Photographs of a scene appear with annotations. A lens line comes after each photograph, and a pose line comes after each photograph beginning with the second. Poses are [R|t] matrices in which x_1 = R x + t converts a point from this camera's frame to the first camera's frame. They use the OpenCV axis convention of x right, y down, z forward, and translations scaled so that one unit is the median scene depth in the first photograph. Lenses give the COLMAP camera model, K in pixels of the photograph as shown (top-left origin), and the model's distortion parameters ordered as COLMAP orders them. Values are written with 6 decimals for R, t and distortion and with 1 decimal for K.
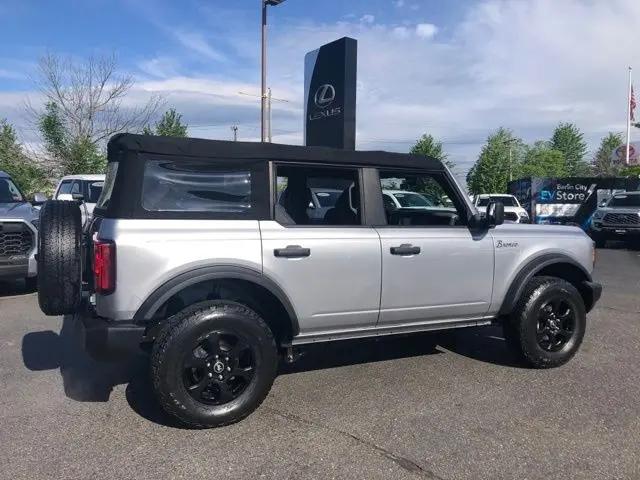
lens RADIAL K [[524.4, 0, 317.0], [0, 524.4, 224.4], [0, 0, 1]] dist [0.034322, -0.018872]
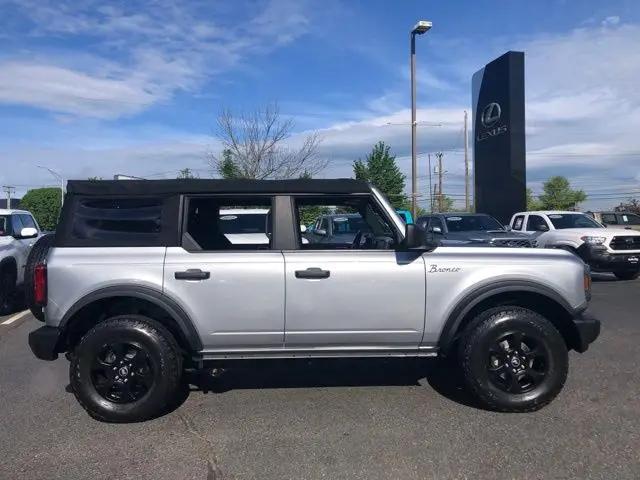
lens RADIAL K [[519.3, 0, 320.0], [0, 519.3, 229.0], [0, 0, 1]] dist [0.021999, -0.006200]
pose [[0.909918, -0.027568, -0.413871, 0.573211], [0.010214, 0.998976, -0.044086, 0.005983], [0.414663, 0.035887, 0.909267, 0.085605]]
